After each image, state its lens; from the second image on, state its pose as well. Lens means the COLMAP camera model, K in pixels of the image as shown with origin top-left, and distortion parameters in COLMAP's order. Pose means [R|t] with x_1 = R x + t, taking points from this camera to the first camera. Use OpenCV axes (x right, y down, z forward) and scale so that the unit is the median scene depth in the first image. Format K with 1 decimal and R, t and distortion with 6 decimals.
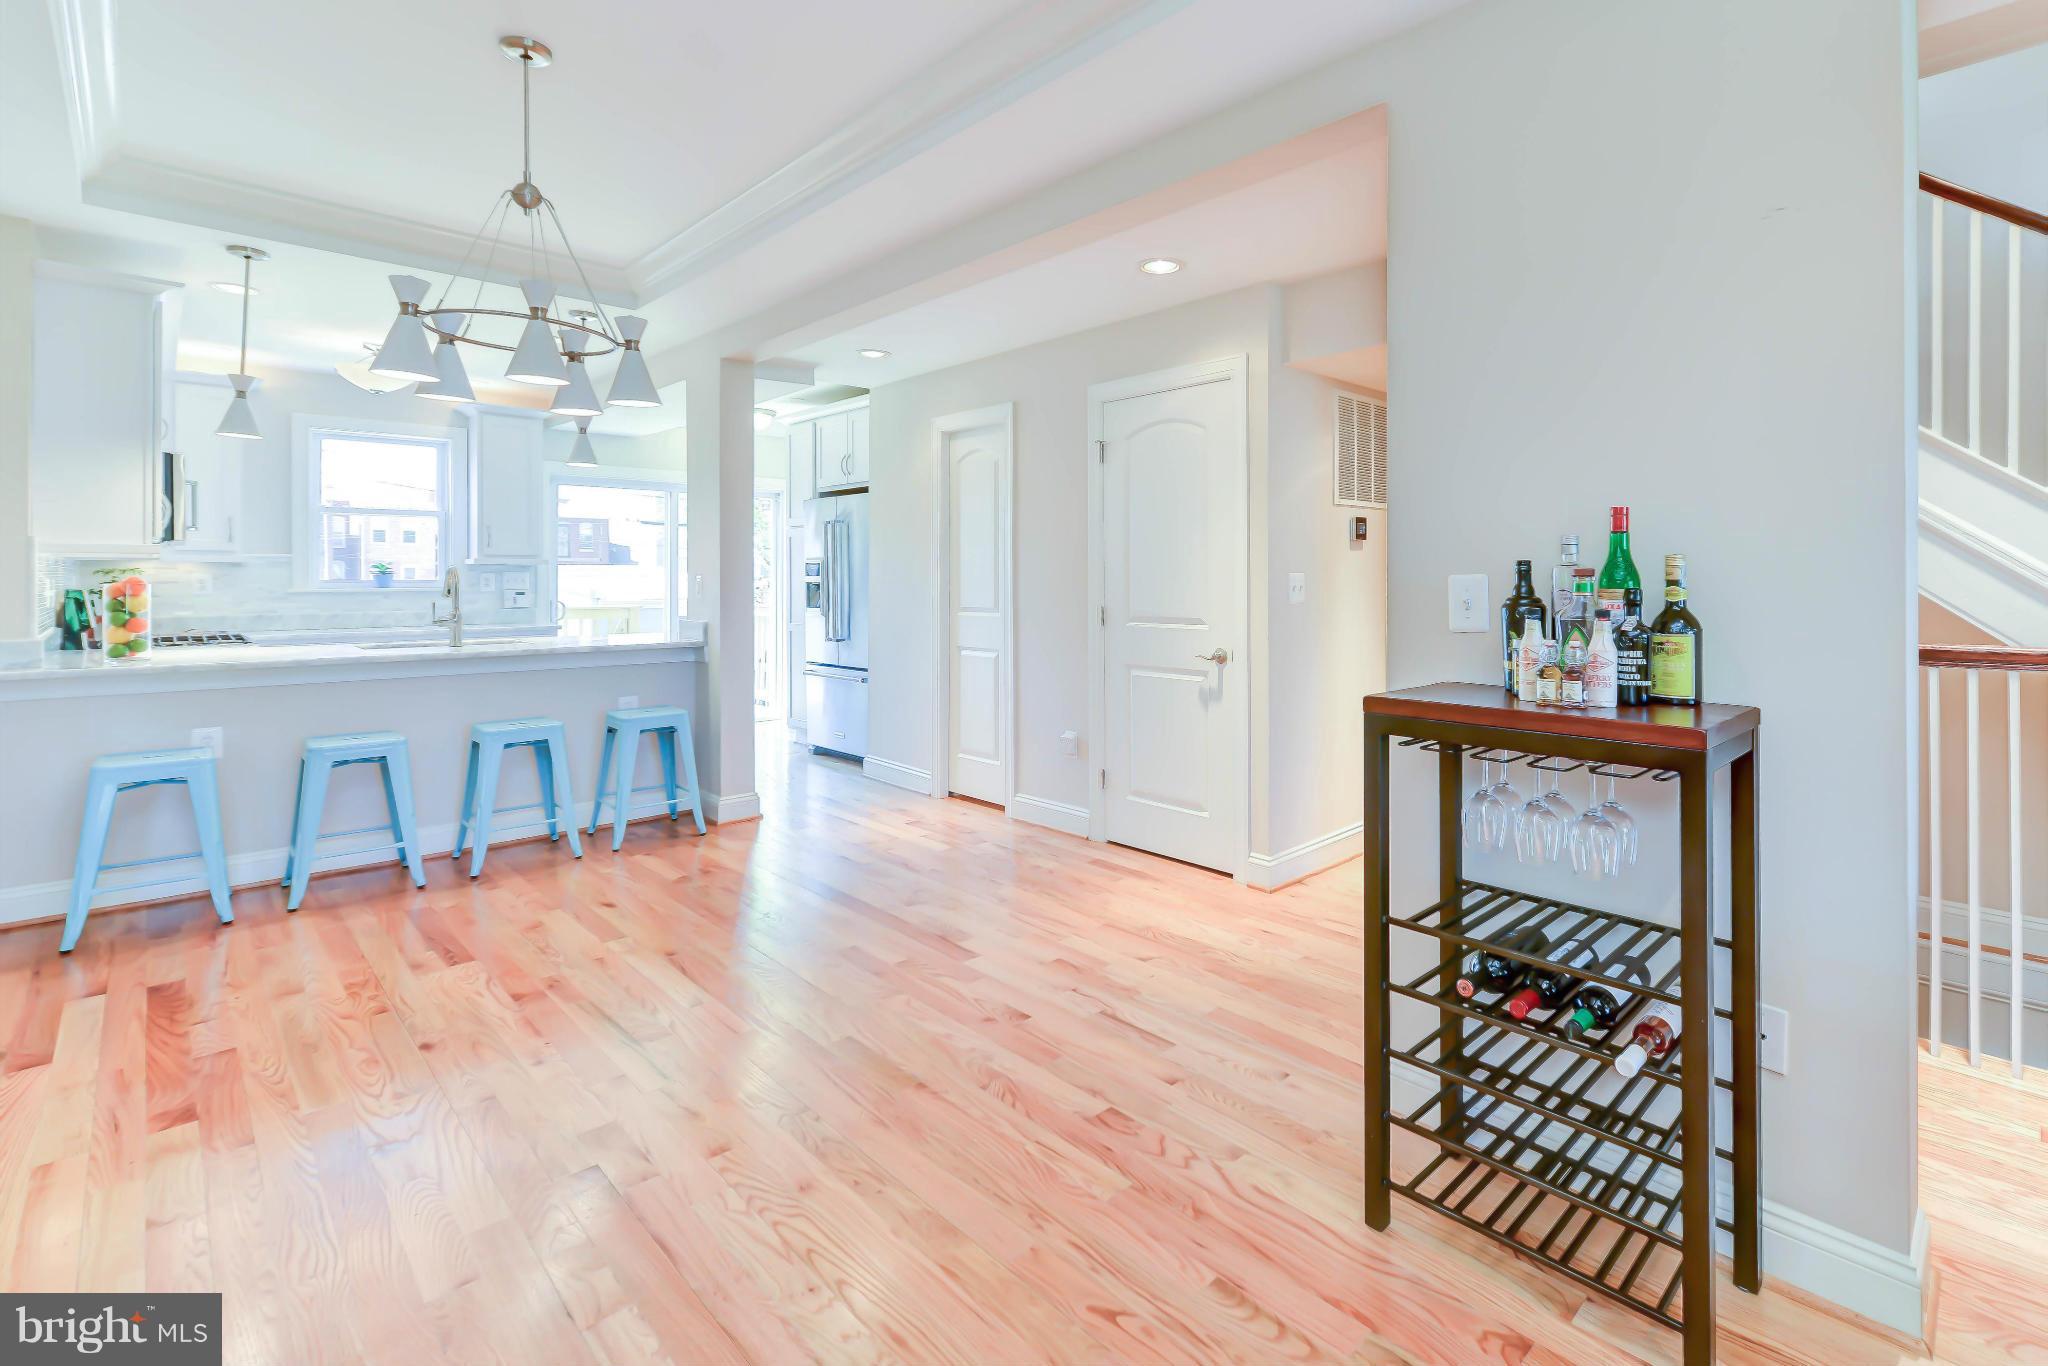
lens RADIAL K [[850.9, 0, 1047.9], [0, 850.9, 575.7], [0, 0, 1]] dist [0.001964, 0.000518]
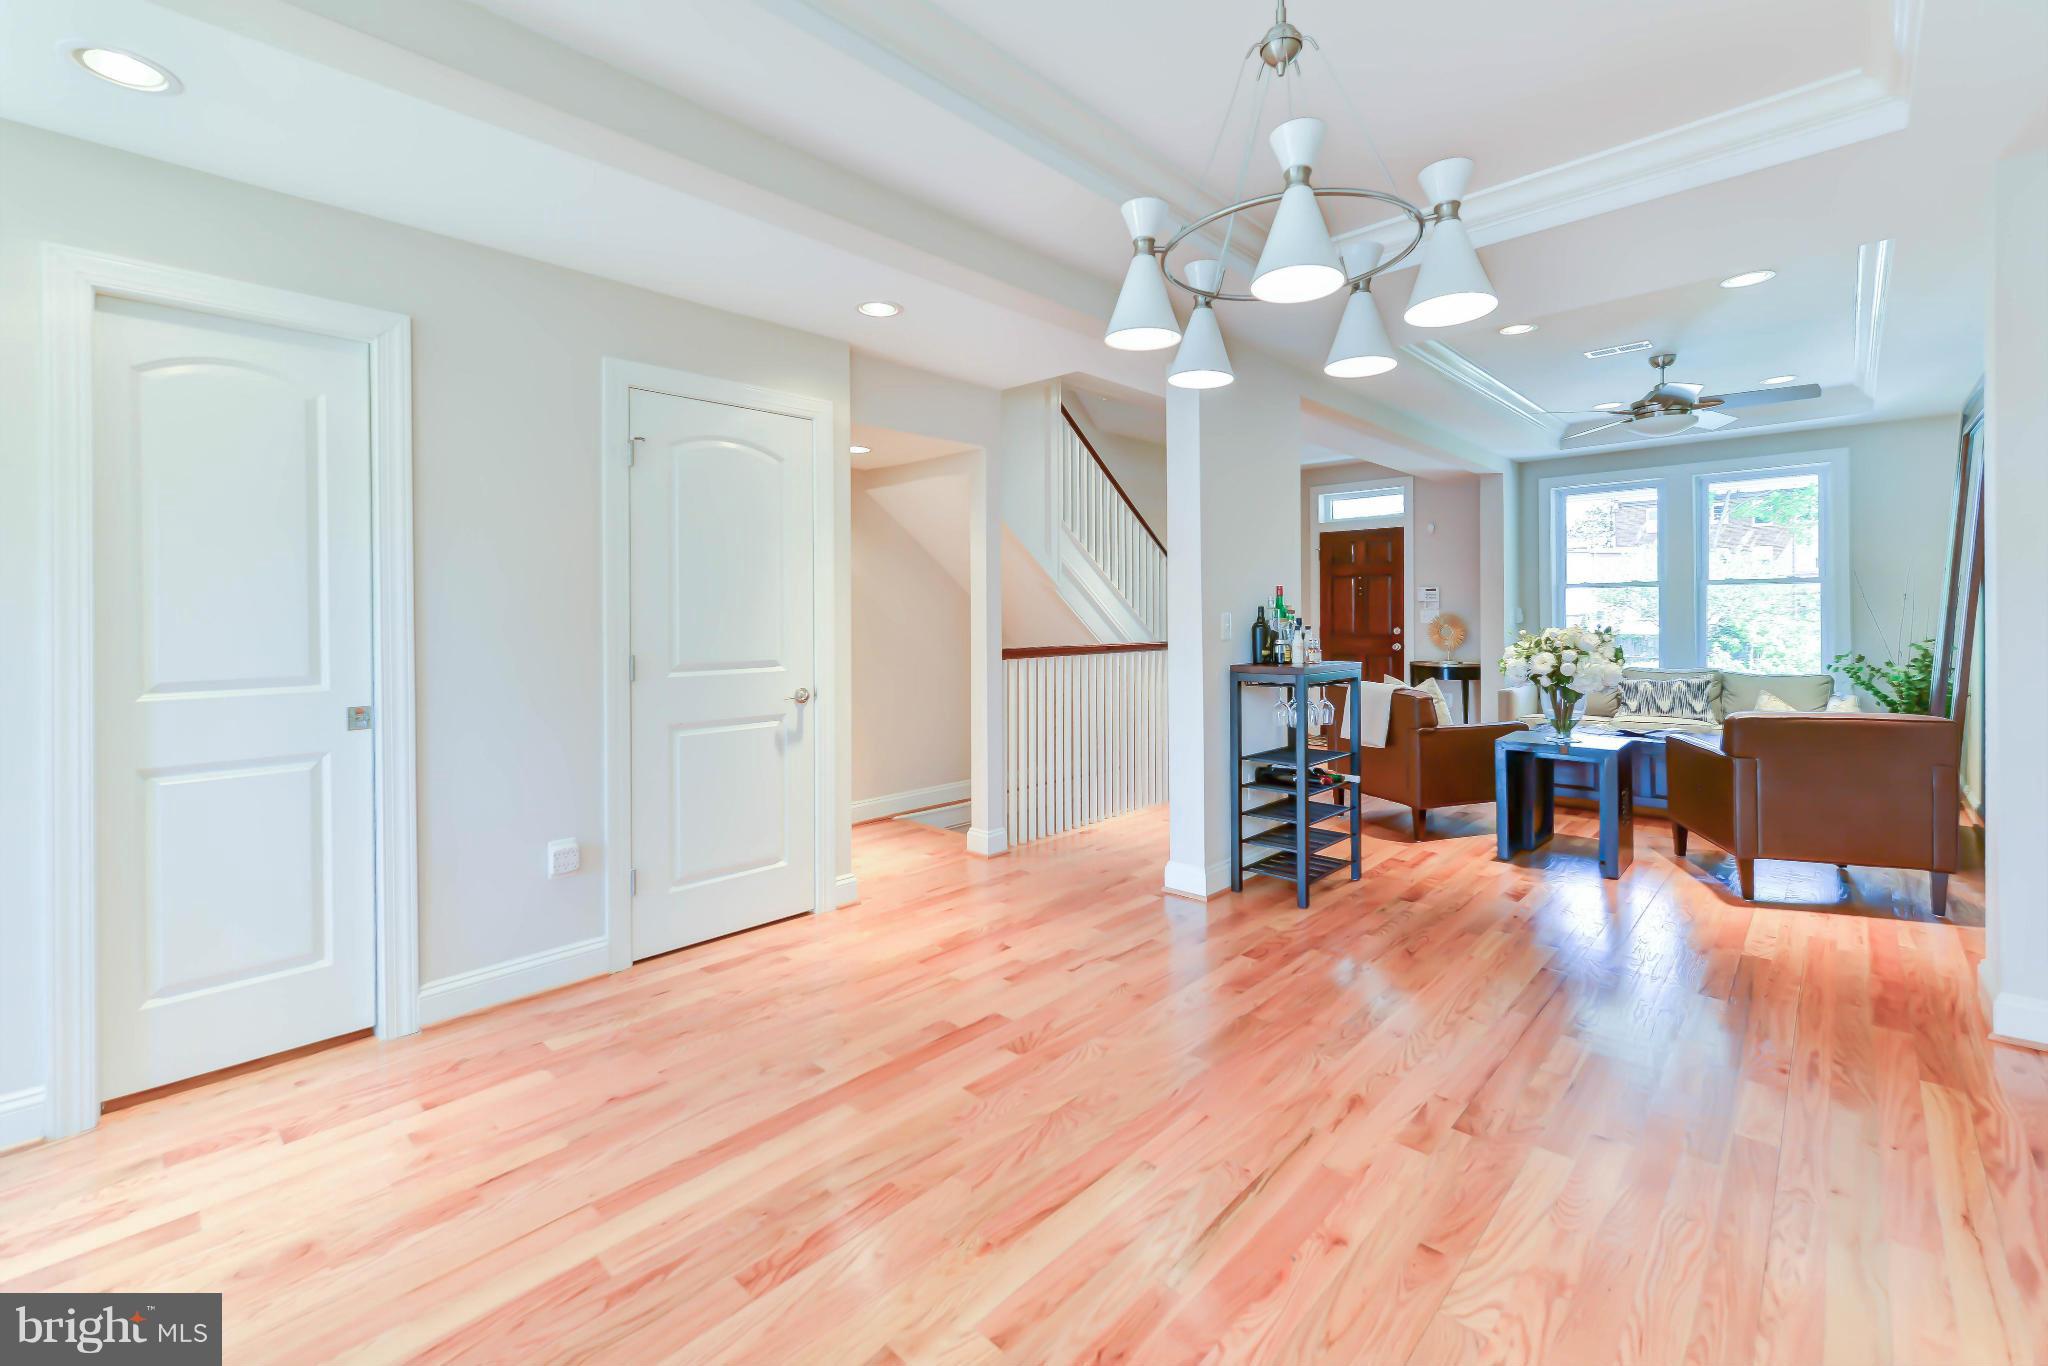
lens RADIAL K [[869.5, 0, 1007.5], [0, 869.5, 625.3], [0, 0, 1]] dist [0.000628, 0.000045]
pose [[0.011616, -0.011769, 0.999863, -1.058749], [0.004505, 0.999921, 0.011717, 0.002255], [-0.999922, 0.004369, 0.011668, 0.987404]]
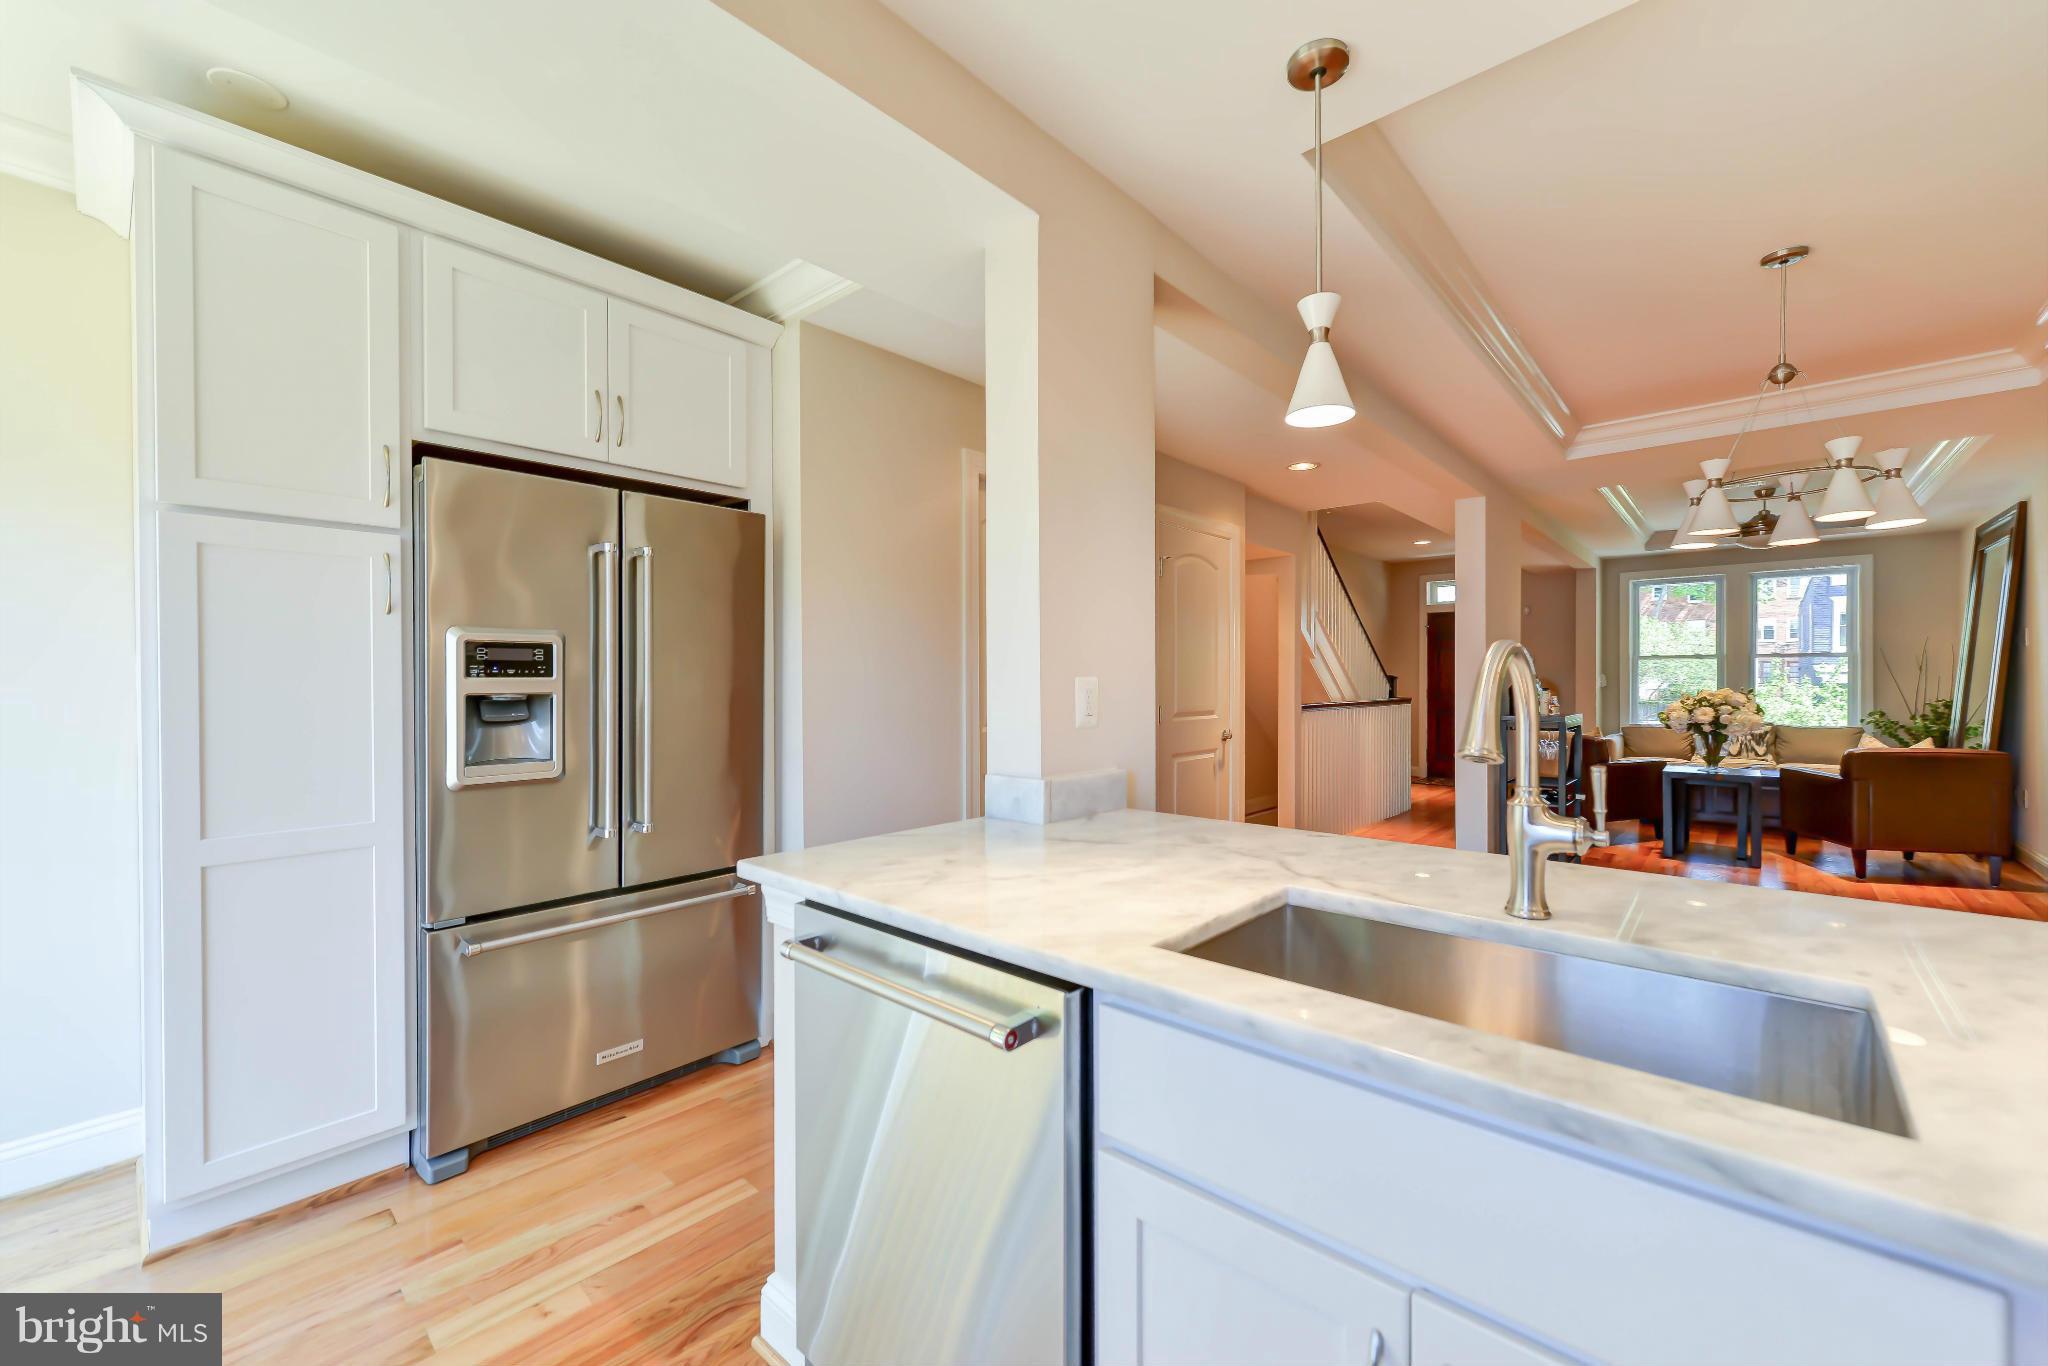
lens RADIAL K [[842.3, 0, 979.8], [0, 842.3, 685.4], [0, 0, 1]] dist [0.001338, 0.000216]
pose [[-0.033185, -0.009527, 0.999404, -1.477993], [-0.000471, 0.999955, 0.009516, 0.000296], [-0.999449, -0.000155, -0.033188, 1.817139]]
